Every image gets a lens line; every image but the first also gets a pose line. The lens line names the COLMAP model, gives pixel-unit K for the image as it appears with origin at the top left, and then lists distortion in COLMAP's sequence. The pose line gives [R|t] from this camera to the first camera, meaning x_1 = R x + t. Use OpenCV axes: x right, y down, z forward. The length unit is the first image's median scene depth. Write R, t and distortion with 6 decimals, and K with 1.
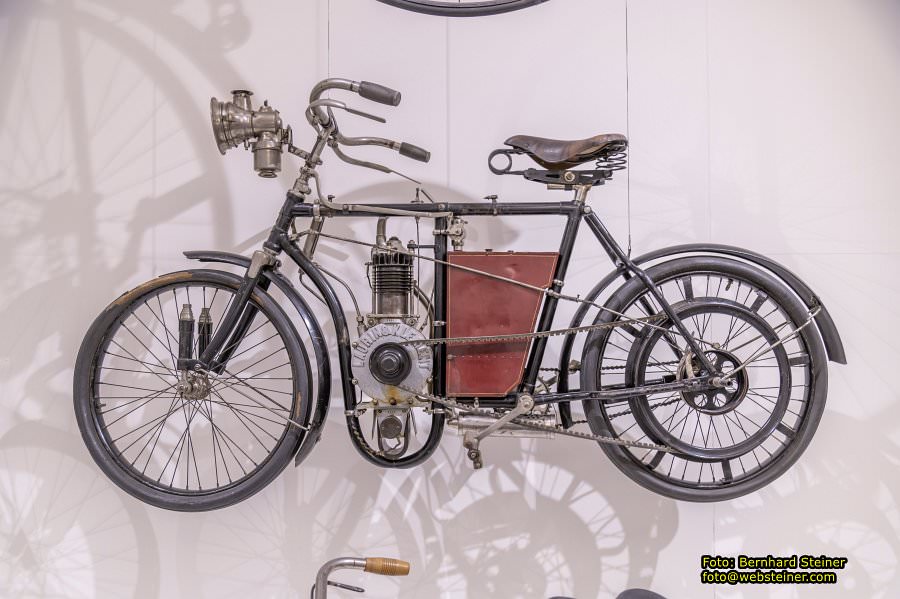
lens RADIAL K [[772.3, 0, 452.3], [0, 772.3, 299.6], [0, 0, 1]] dist [0.003864, -0.003959]
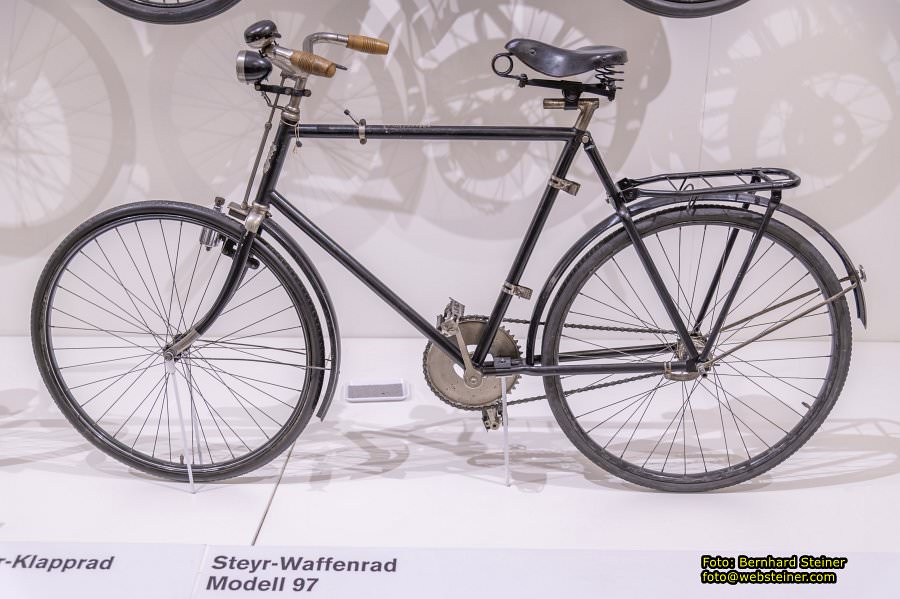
lens RADIAL K [[985.5, 0, 446.5], [0, 985.5, 299.8], [0, 0, 1]] dist [-0.002405, 0.000000]
pose [[0.999957, 0.009290, -0.000516, 0.017346], [-0.008496, 0.934331, 0.356305, 0.116694], [0.003792, -0.356285, 0.934370, -0.244144]]
